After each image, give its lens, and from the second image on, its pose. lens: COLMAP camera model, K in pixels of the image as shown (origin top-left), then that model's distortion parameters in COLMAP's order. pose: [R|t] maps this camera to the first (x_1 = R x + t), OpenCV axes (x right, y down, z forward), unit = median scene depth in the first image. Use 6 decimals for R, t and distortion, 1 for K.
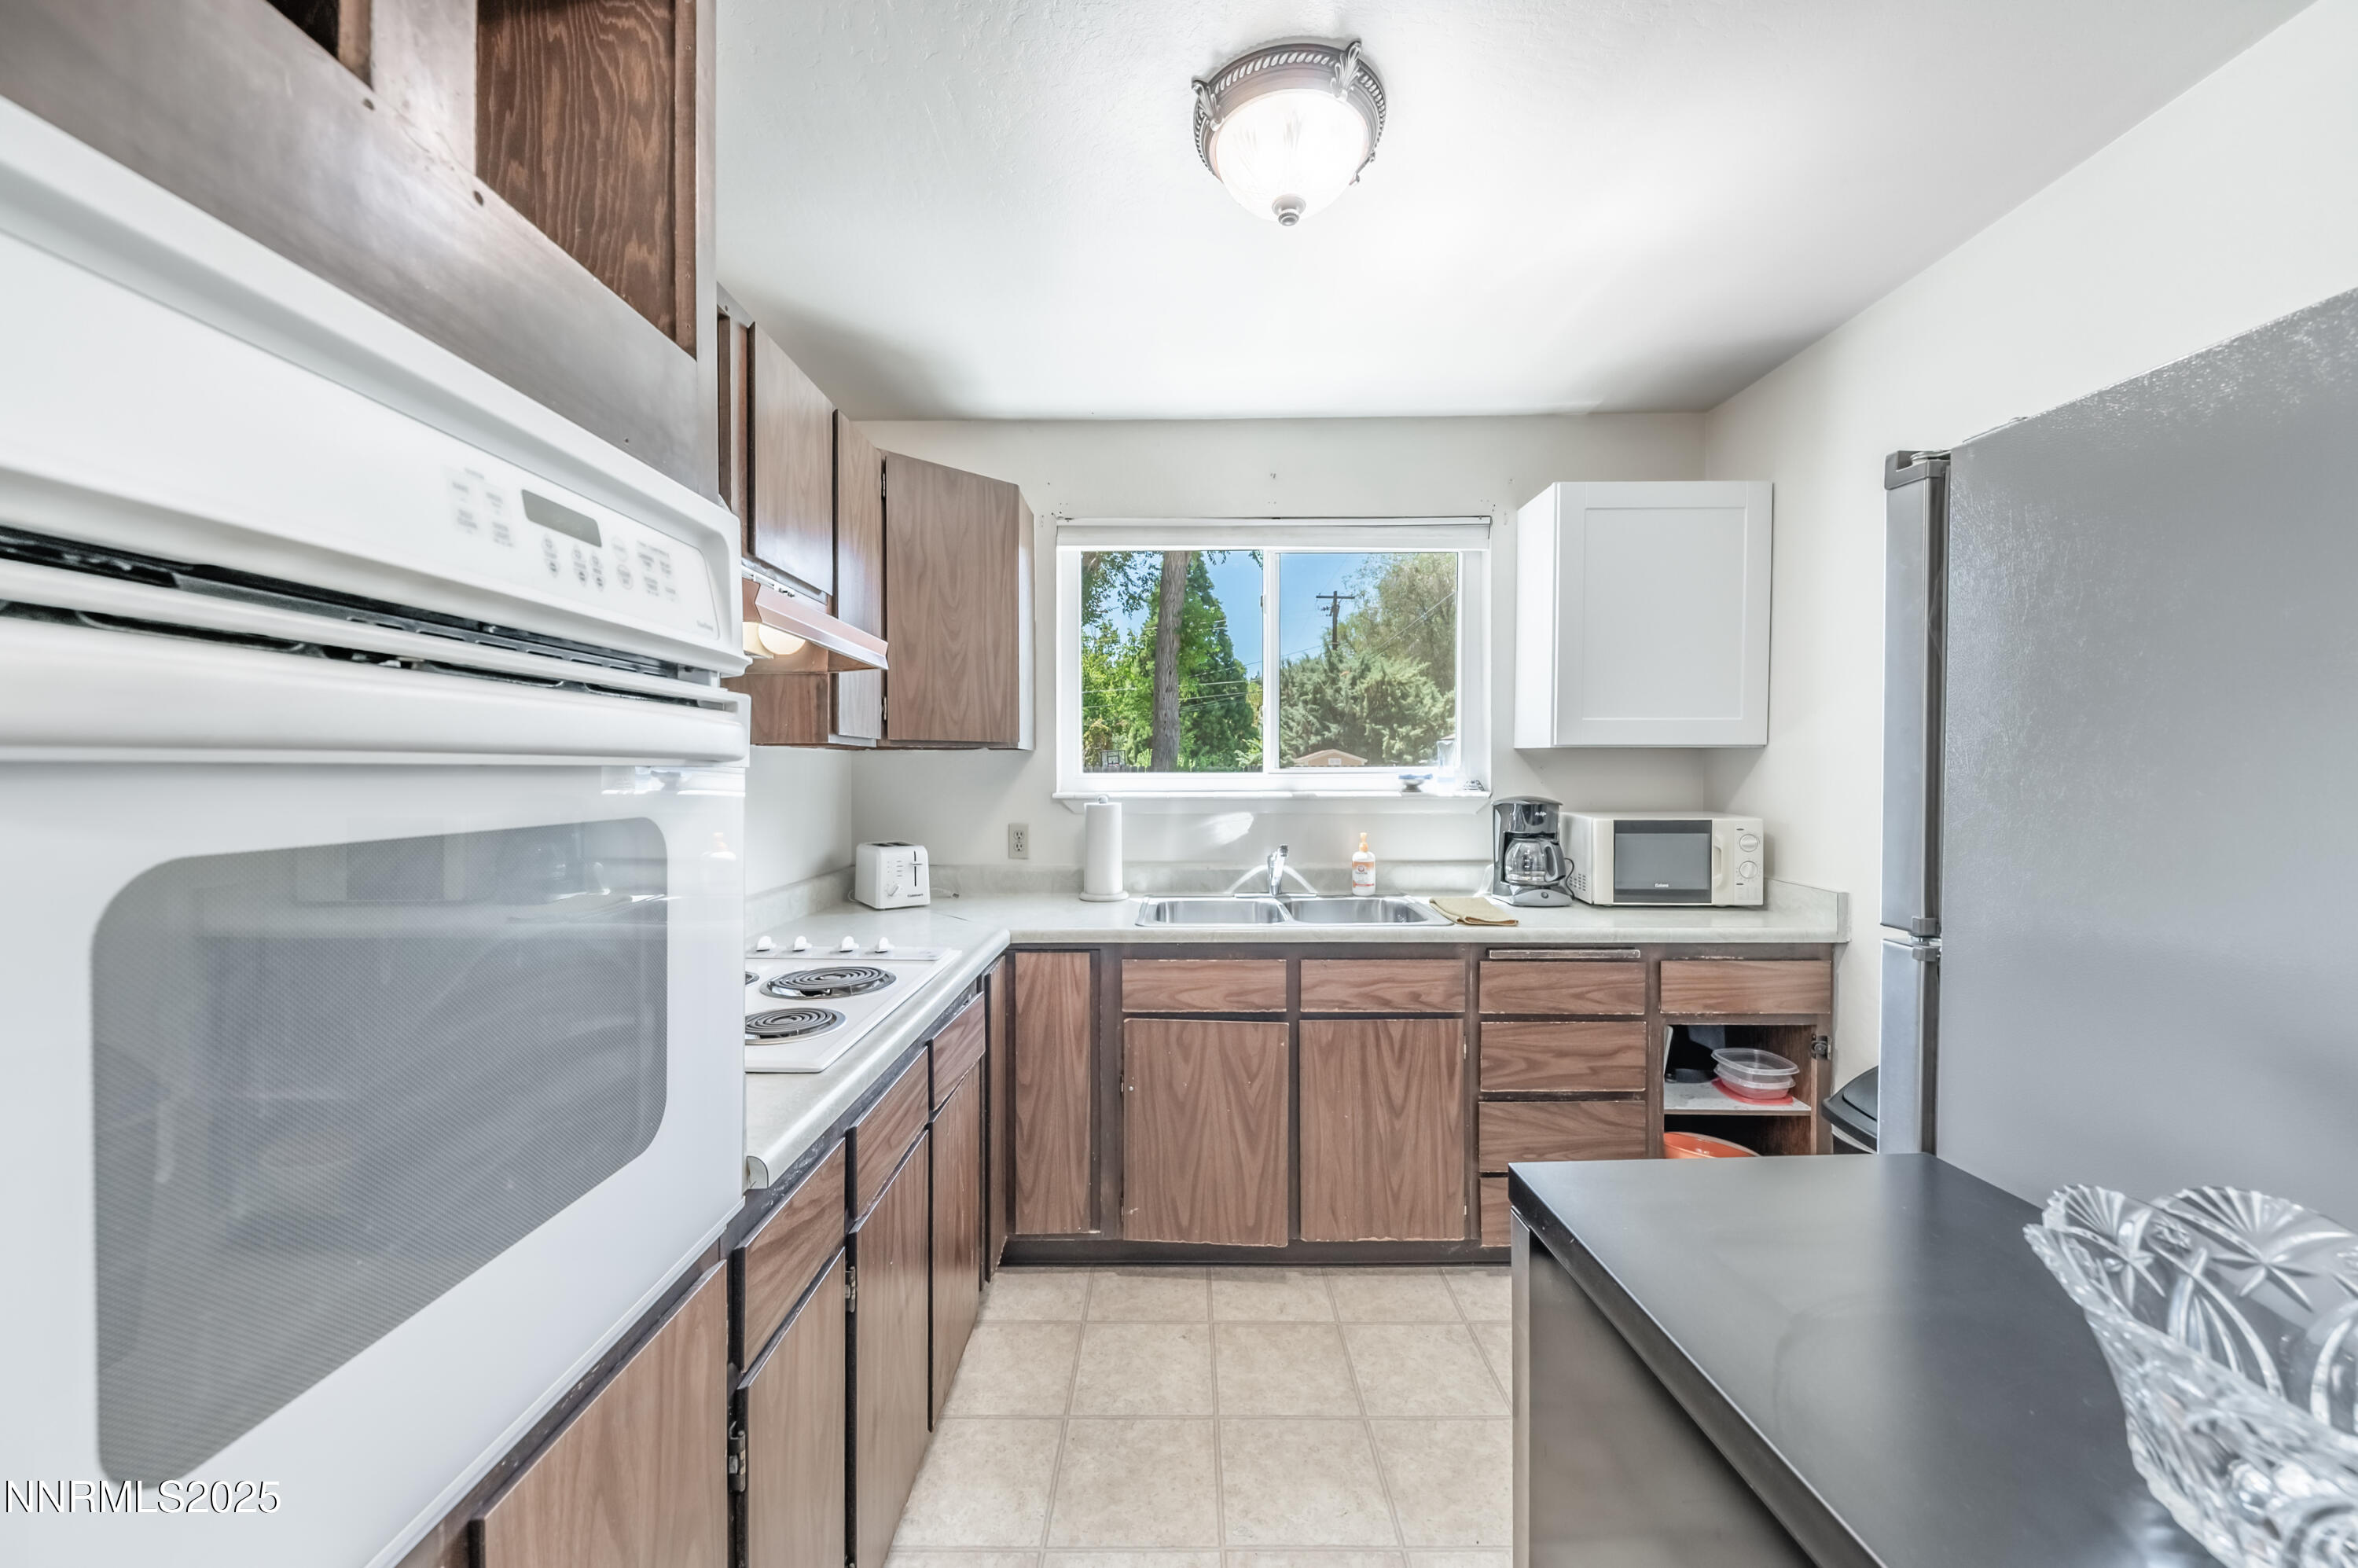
lens RADIAL K [[869.5, 0, 1184.0], [0, 869.5, 780.7], [0, 0, 1]] dist [0.018013, 0.000136]
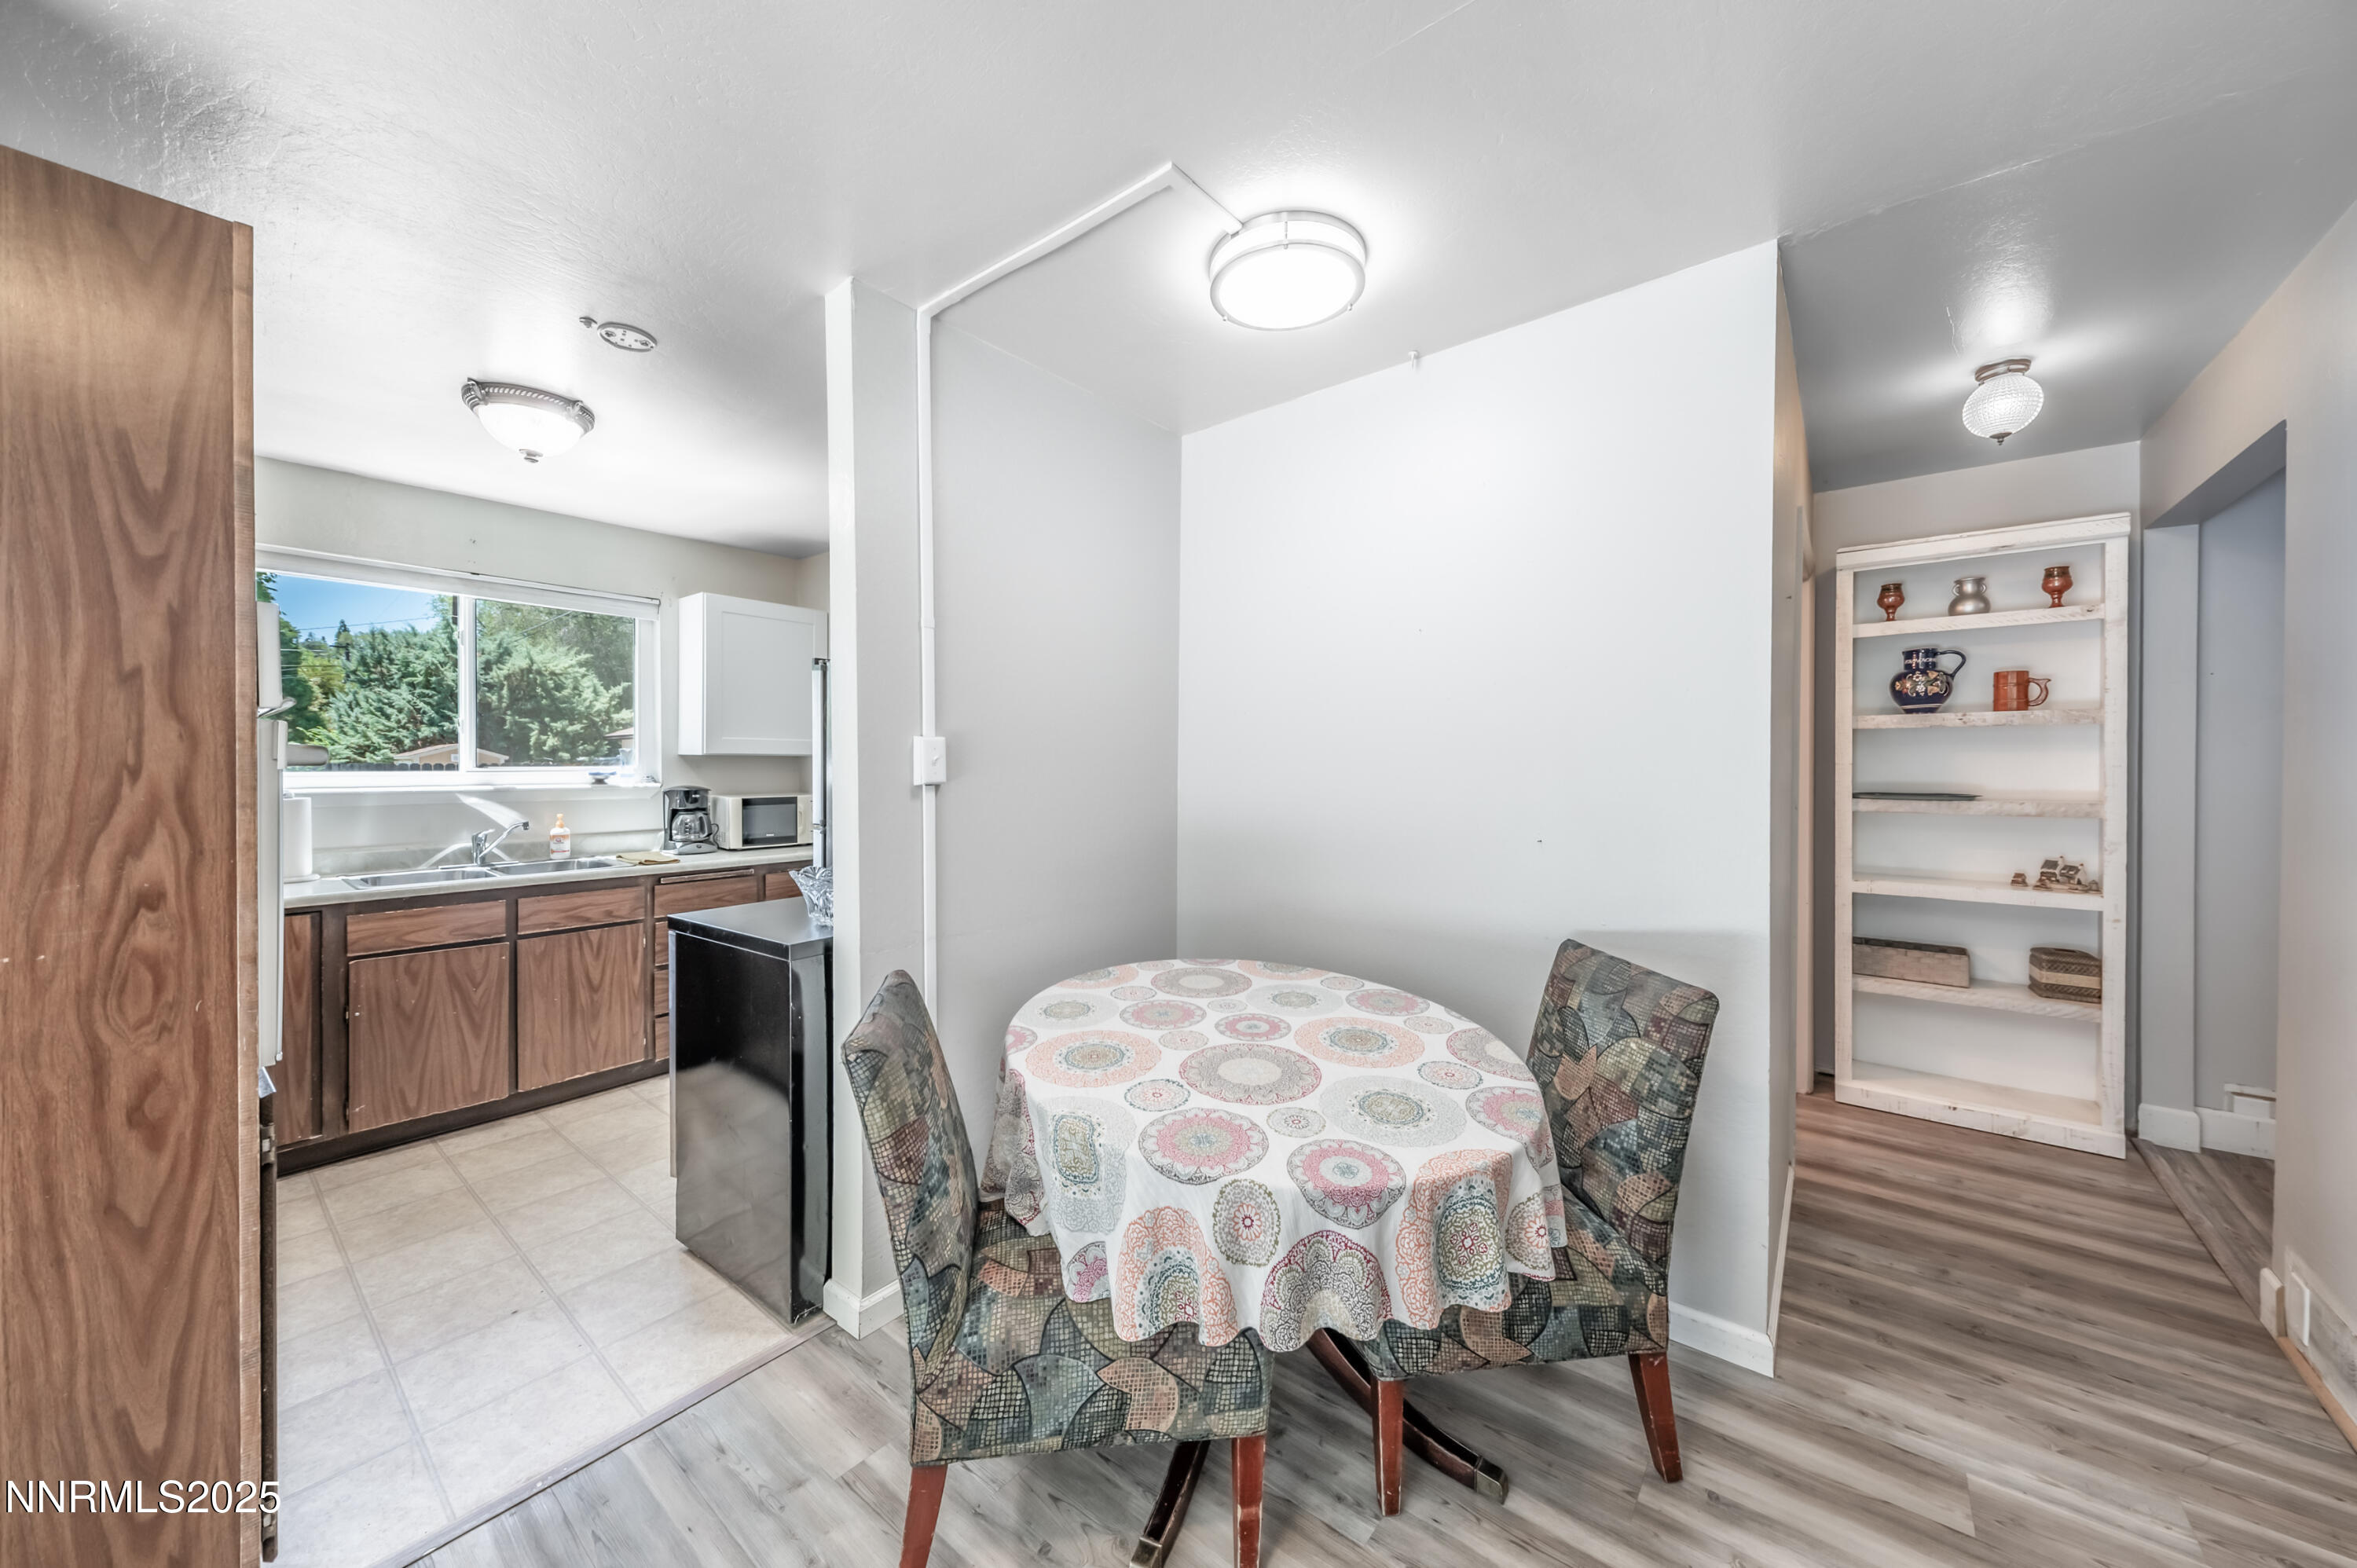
lens RADIAL K [[827.4, 0, 1171.7], [0, 827.4, 772.7], [0, 0, 1]] dist [-0.003329, -0.000693]
pose [[0.629760, -0.004620, 0.776776, -0.229728], [0.010109, 0.999946, -0.002248, 0.008027], [-0.776724, 0.009268, 0.629773, -0.666333]]
